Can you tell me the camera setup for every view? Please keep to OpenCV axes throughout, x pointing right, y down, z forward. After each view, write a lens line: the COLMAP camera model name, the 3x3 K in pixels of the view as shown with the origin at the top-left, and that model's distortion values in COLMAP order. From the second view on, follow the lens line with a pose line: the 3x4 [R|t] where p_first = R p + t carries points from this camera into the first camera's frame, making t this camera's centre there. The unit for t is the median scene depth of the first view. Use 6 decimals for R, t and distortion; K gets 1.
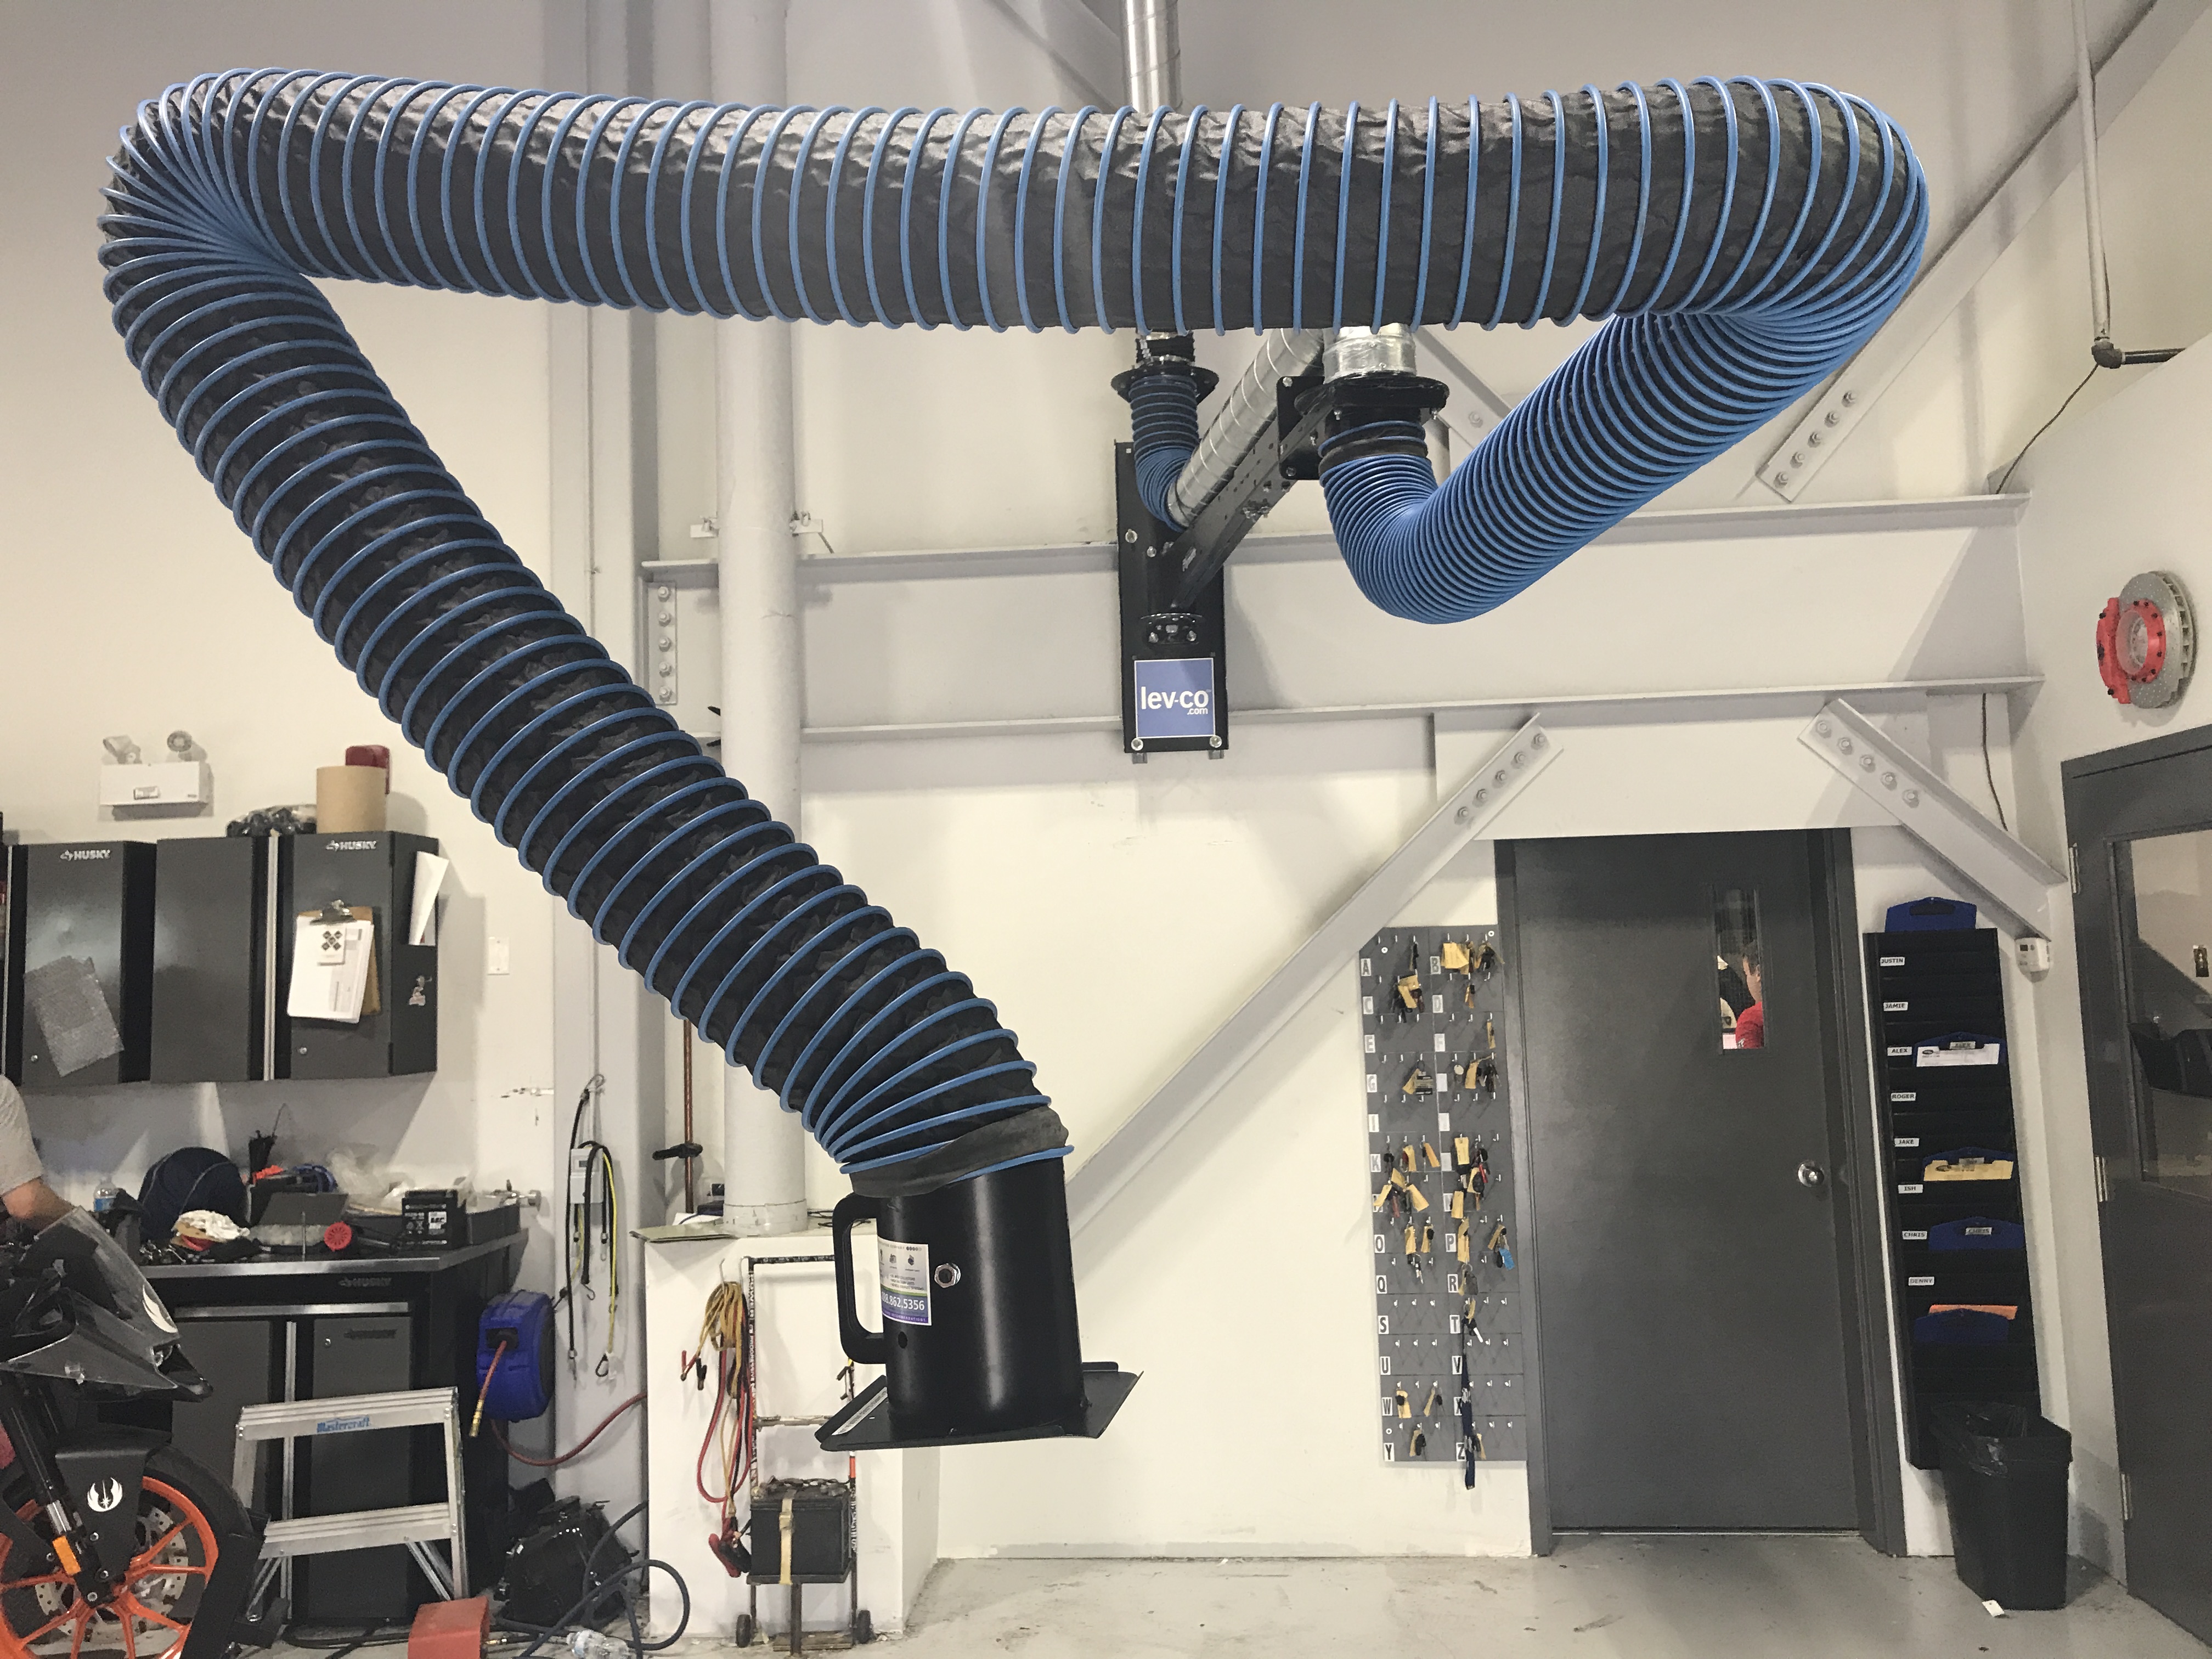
lens RADIAL K [[1751.9, 0, 1080.7], [0, 1751.9, 816.1], [0, 0, 1]] dist [-0.003945, 0.000660]
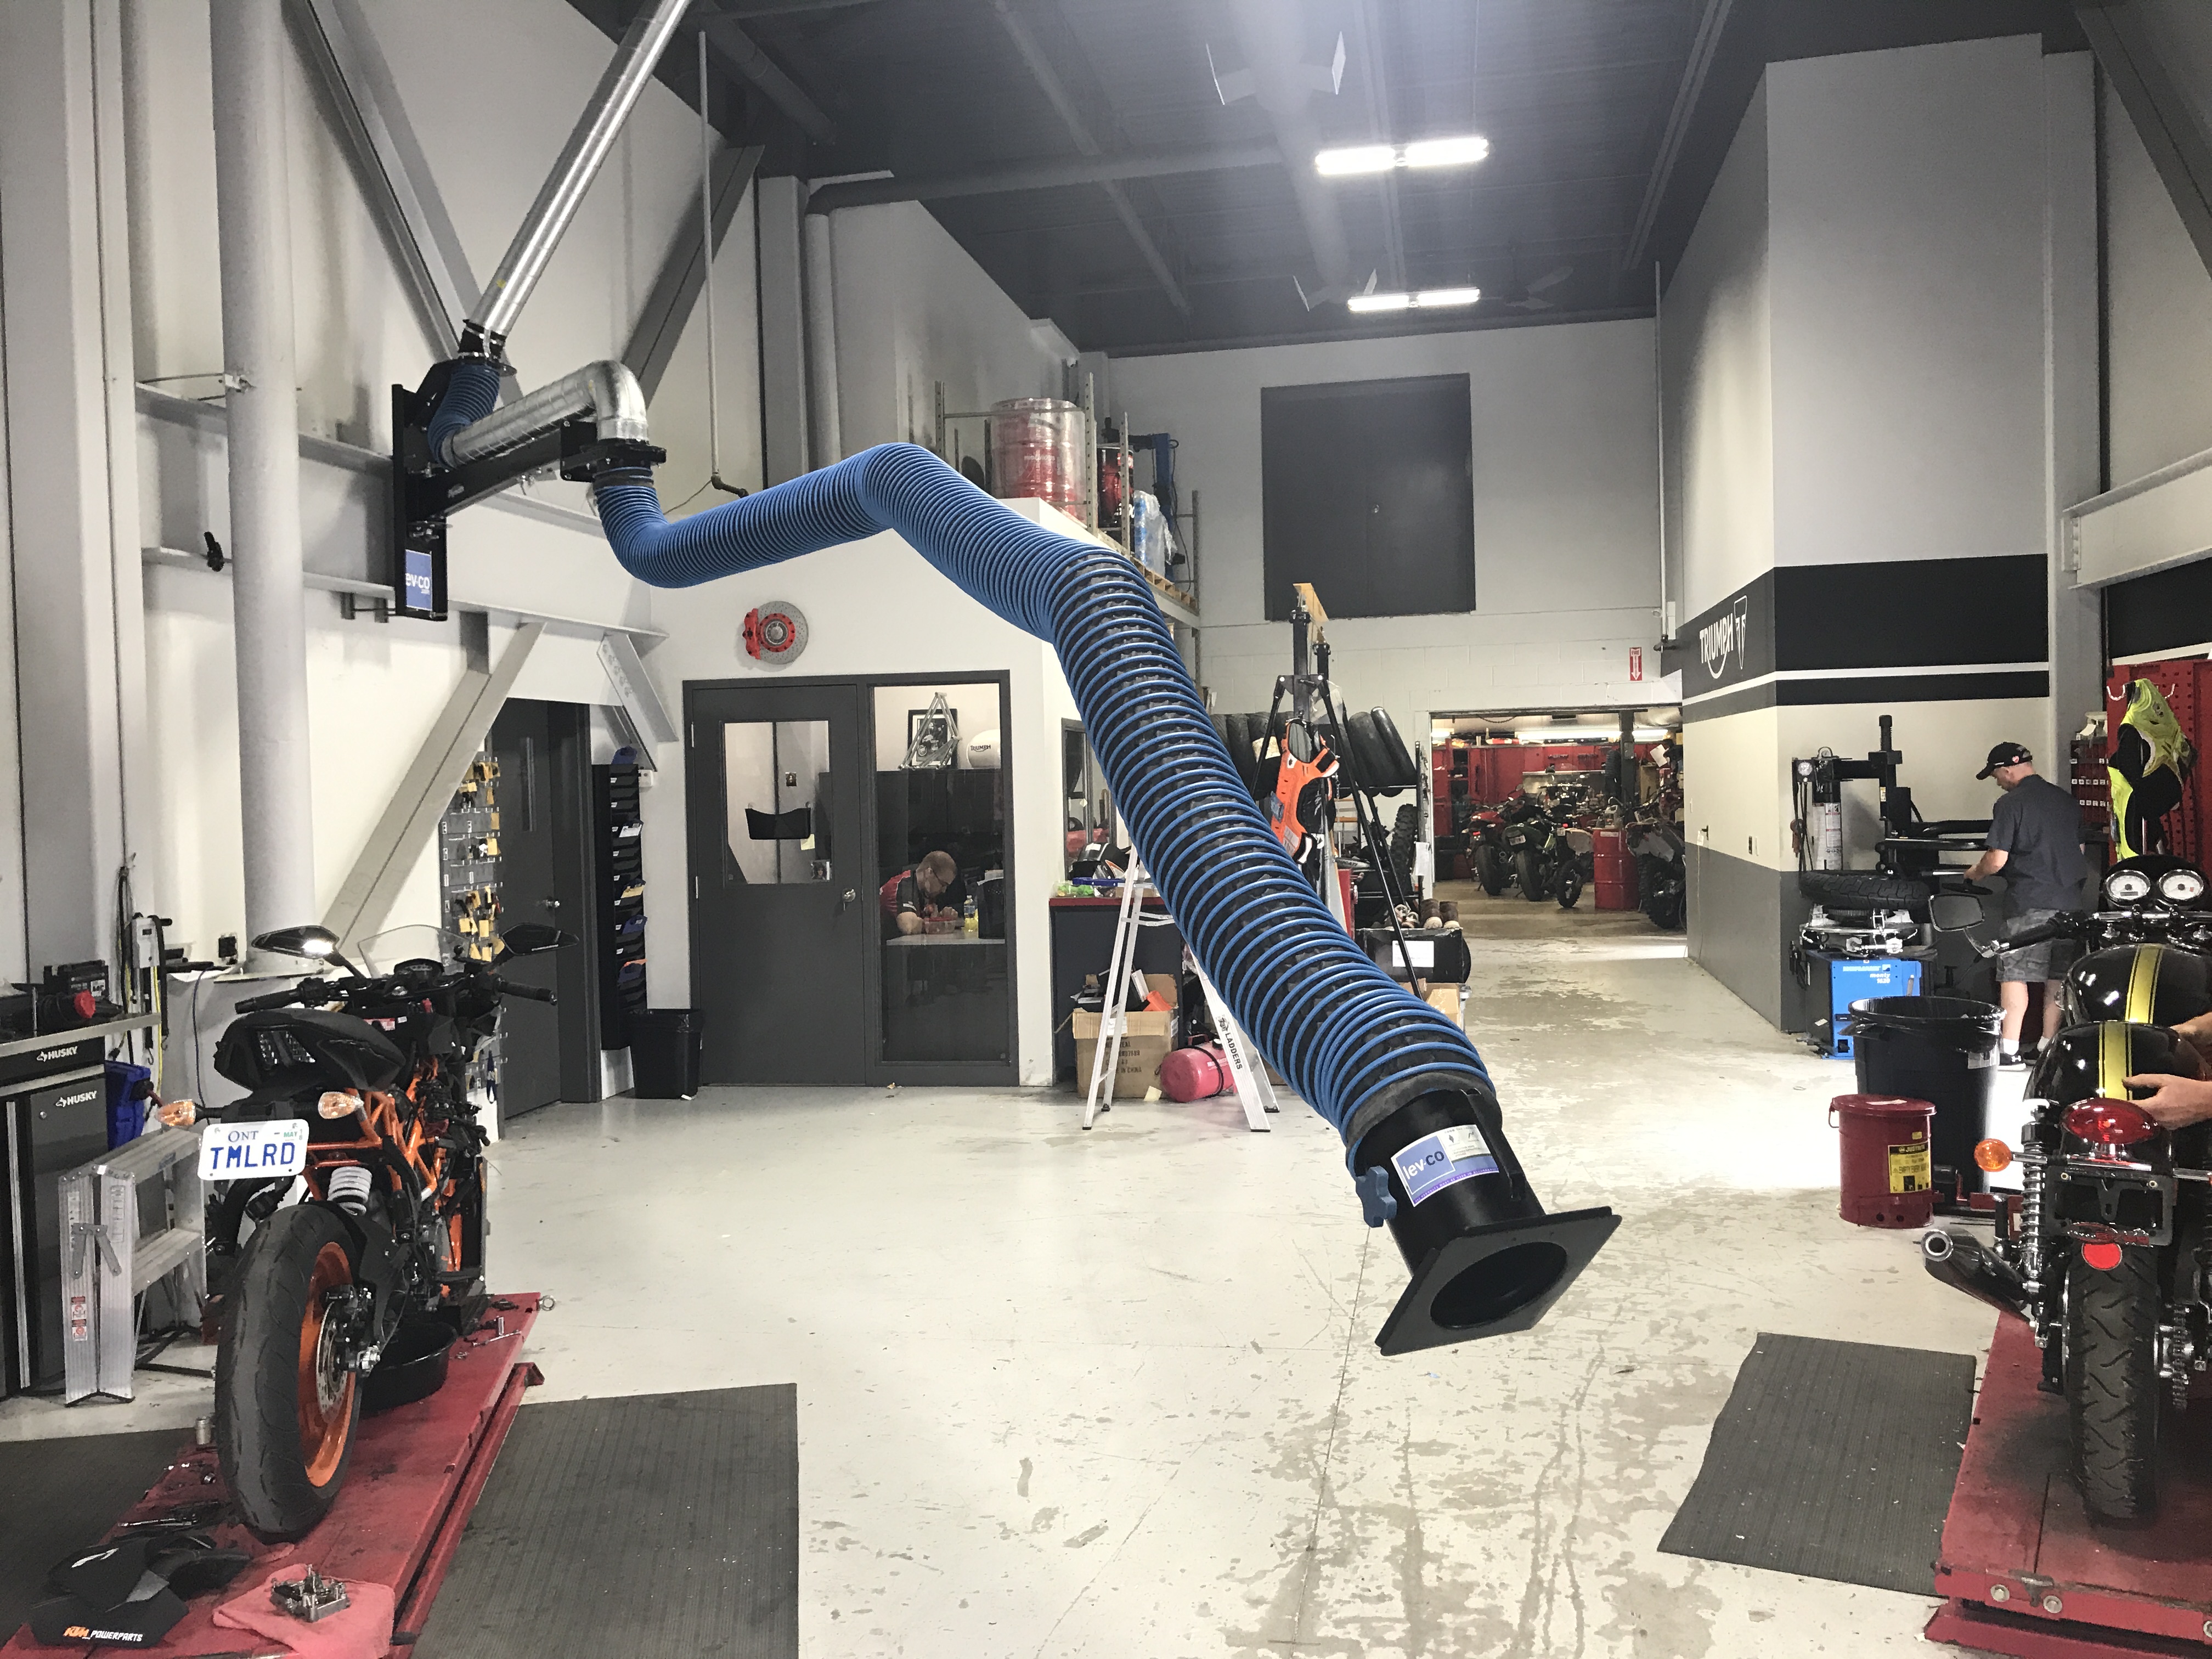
lens RADIAL K [[1751.9, 0, 1080.7], [0, 1751.9, 816.1], [0, 0, 1]] dist [-0.003945, 0.000660]
pose [[0.119174, 0.005012, 0.992861, -1.283152], [-0.069607, 0.997569, 0.003319, 0.079881], [-0.990430, -0.069506, 0.119233, 0.298062]]
